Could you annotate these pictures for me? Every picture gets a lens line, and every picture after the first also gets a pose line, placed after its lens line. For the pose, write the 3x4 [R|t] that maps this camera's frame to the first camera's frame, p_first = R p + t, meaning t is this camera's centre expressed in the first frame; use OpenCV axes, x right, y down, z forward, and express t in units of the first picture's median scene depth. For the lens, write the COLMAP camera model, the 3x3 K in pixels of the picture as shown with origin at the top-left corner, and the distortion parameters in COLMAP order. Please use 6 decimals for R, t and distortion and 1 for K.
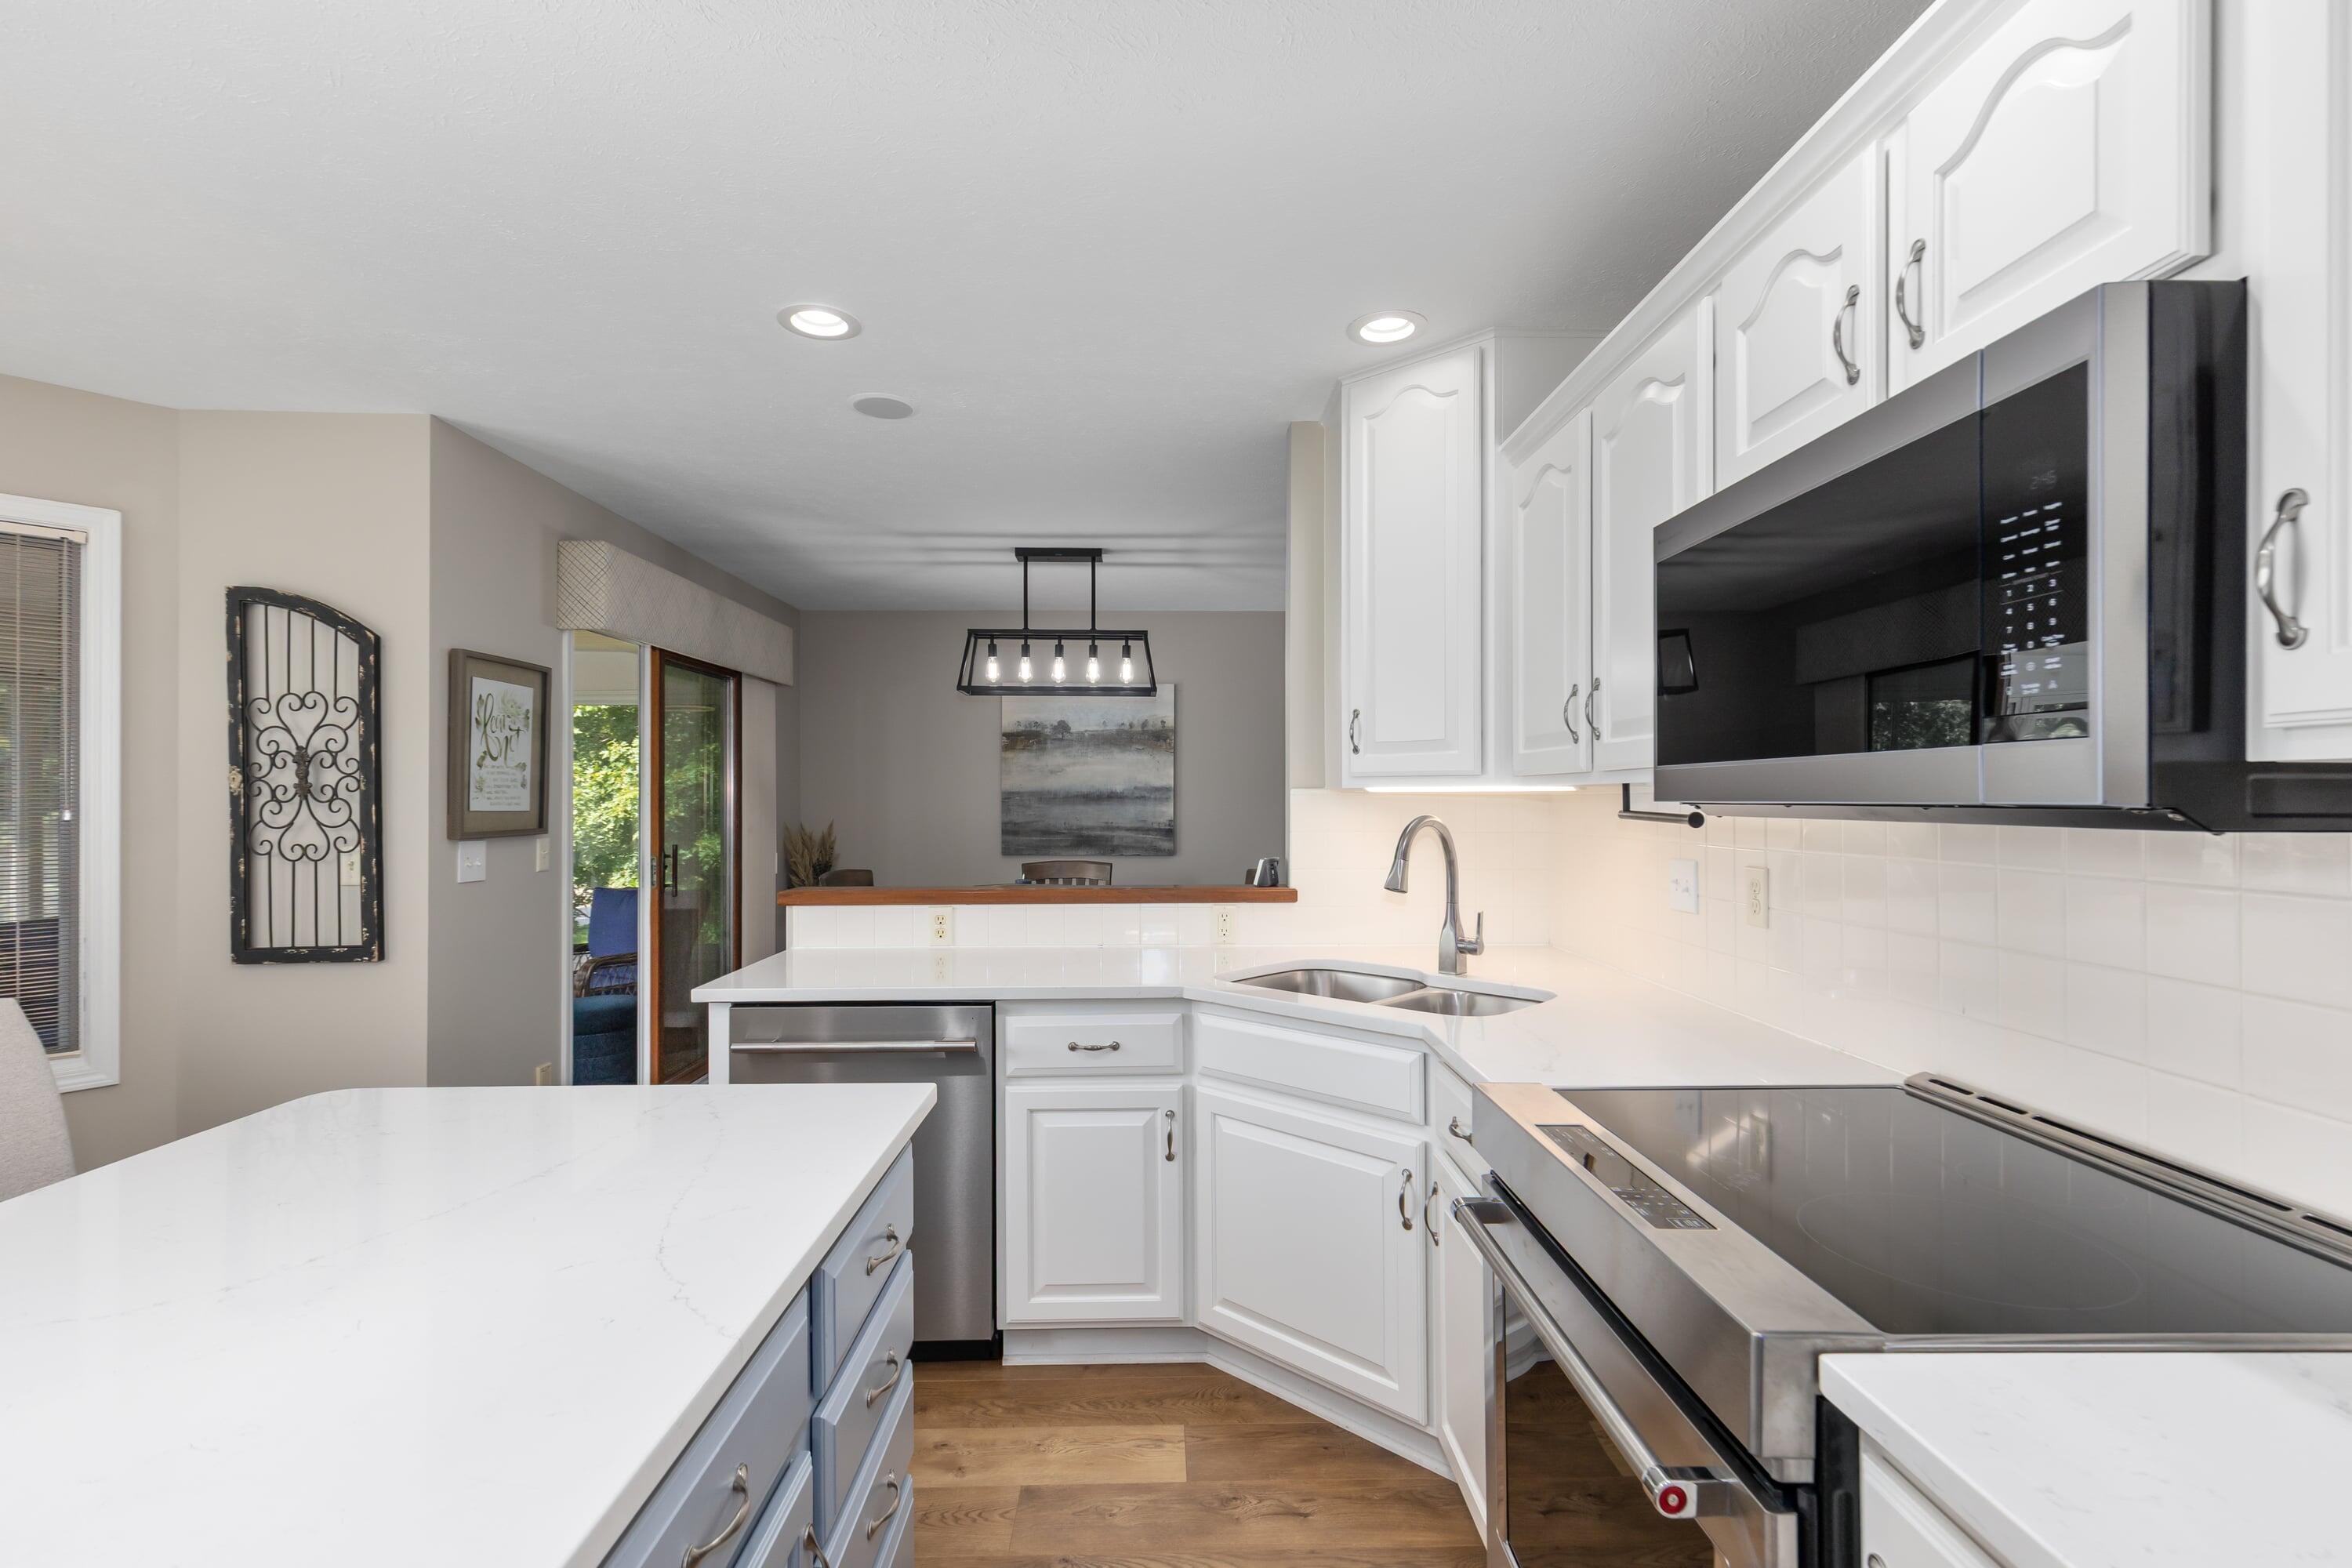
lens RADIAL K [[1070.3, 0, 1186.6], [0, 1070.3, 790.9], [0, 0, 1]] dist [0.002730, 0.000210]
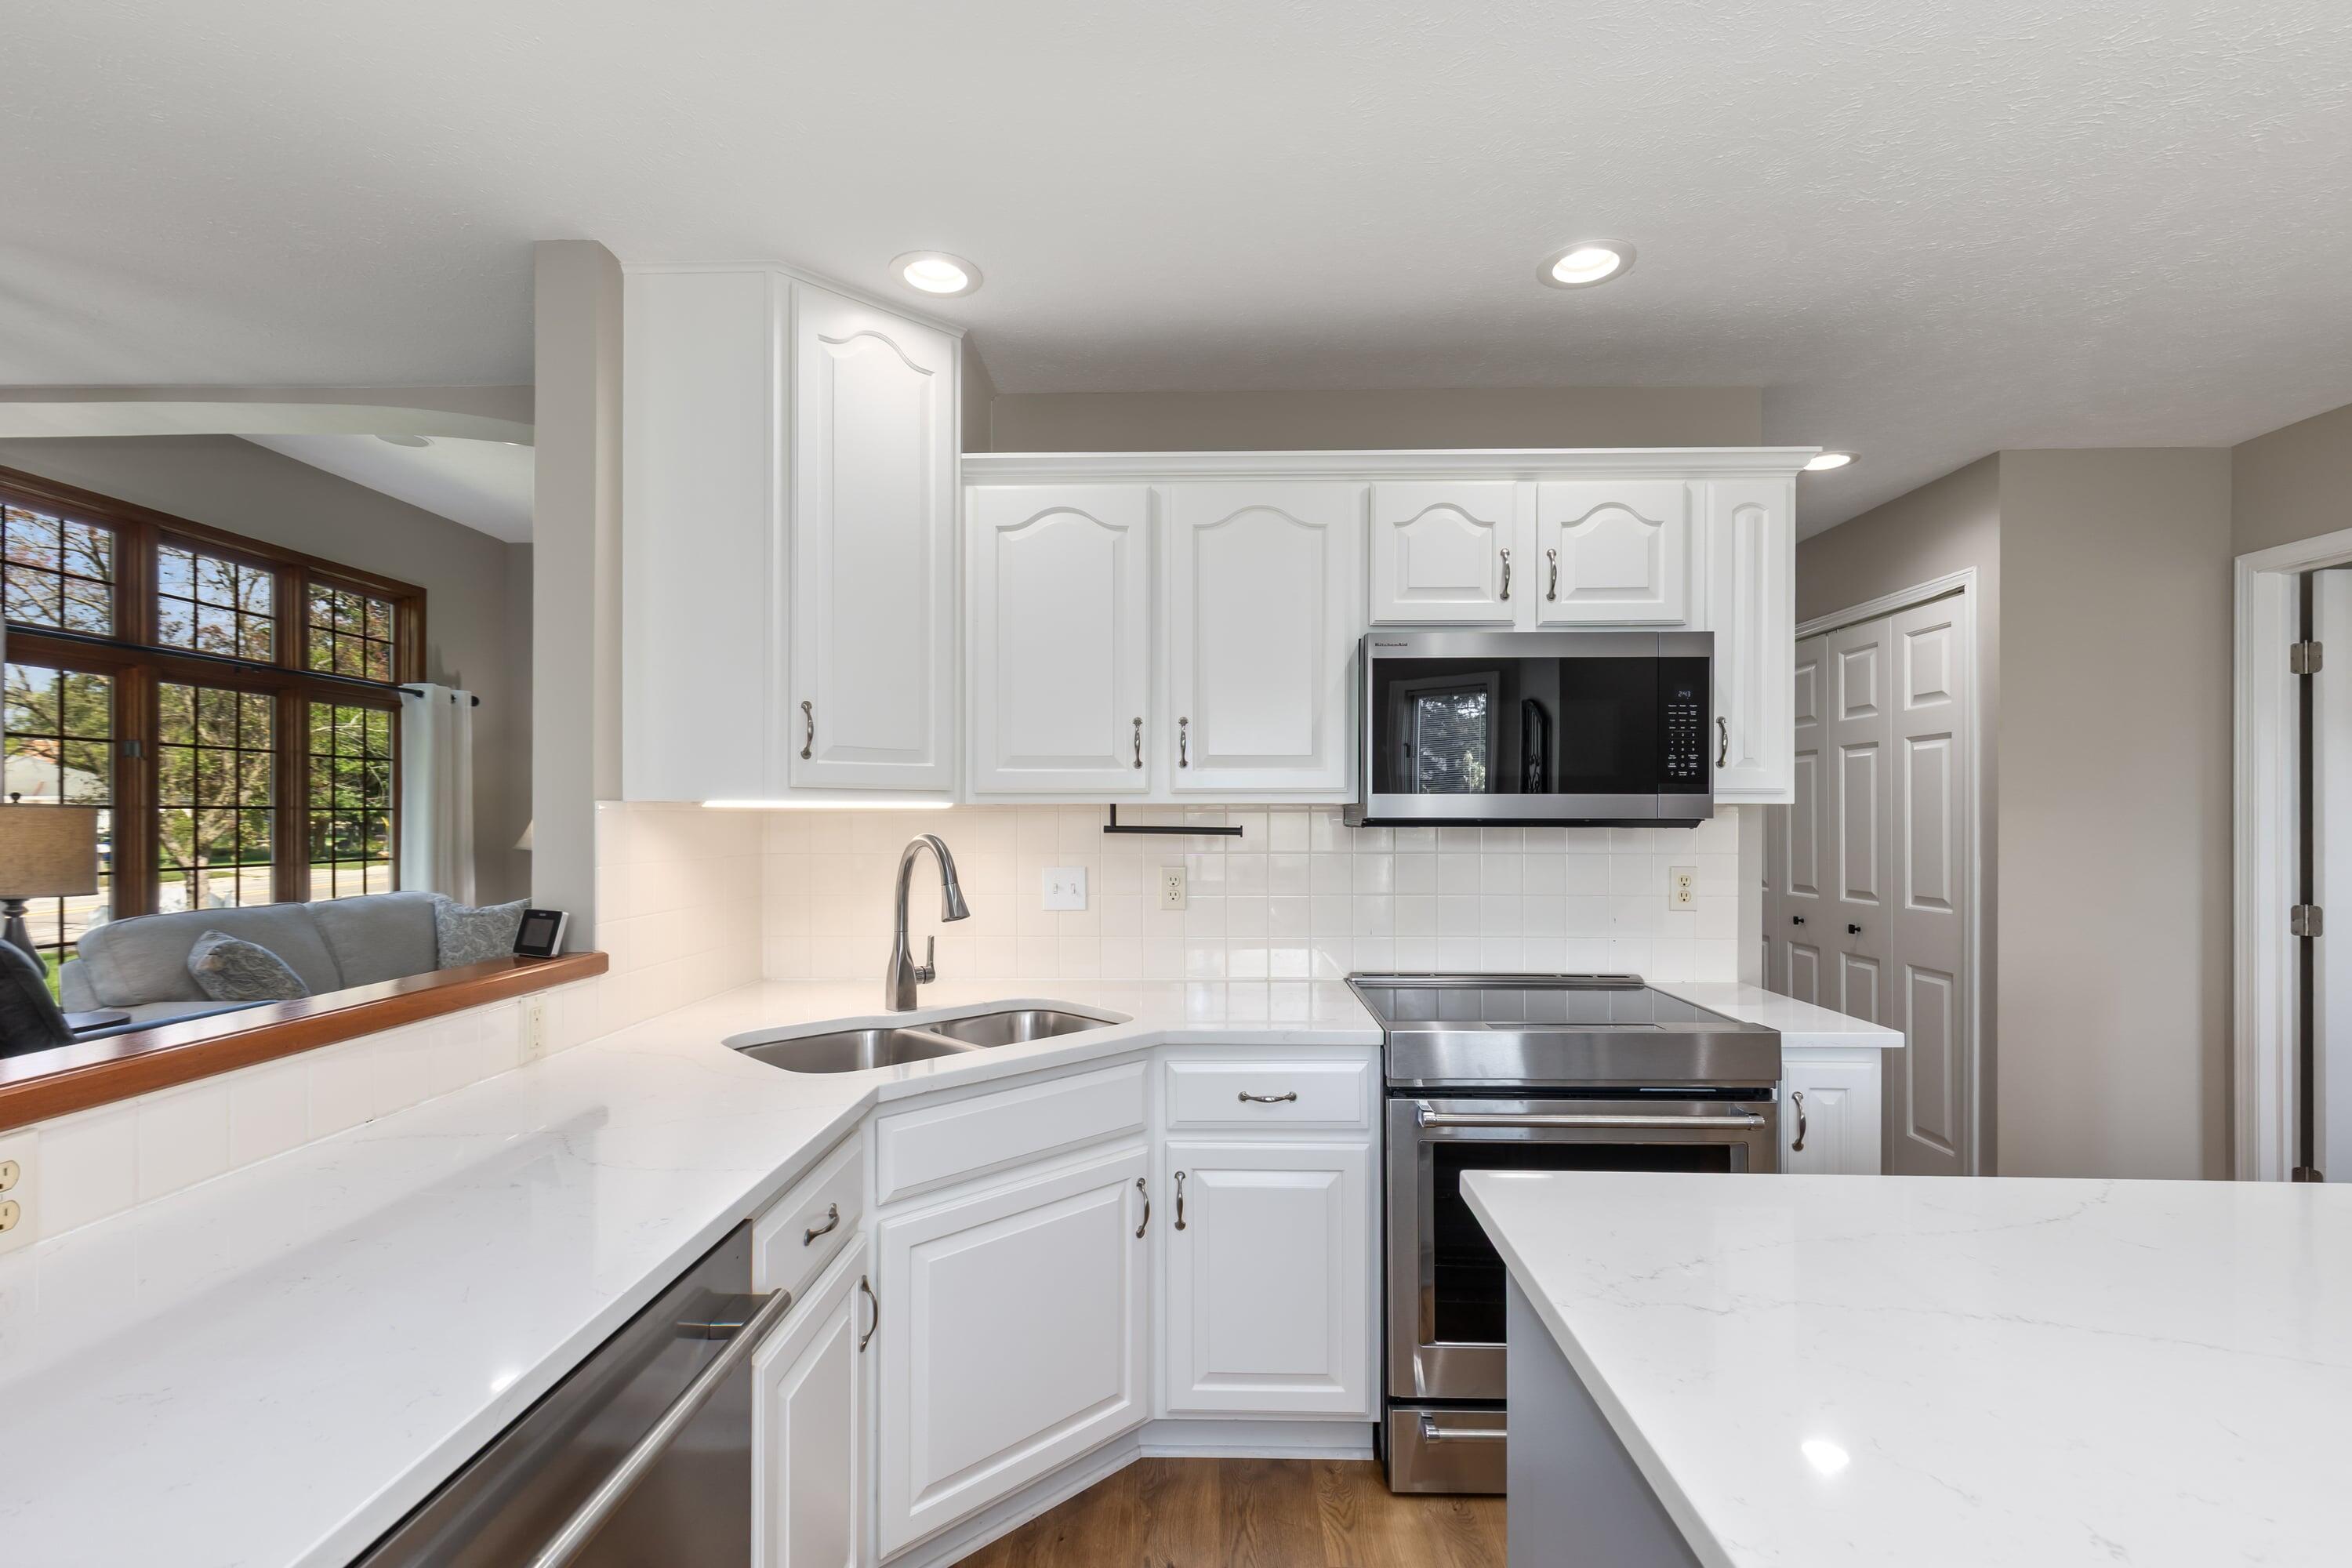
lens RADIAL K [[1077.7, 0, 1171.6], [0, 1077.7, 801.7], [0, 0, 1]] dist [-0.000407, -0.000492]
pose [[0.058968, 0.013834, 0.998164, -0.567459], [-0.006101, 0.999890, -0.013498, 0.004592], [-0.998241, -0.005294, 0.059046, 0.626788]]
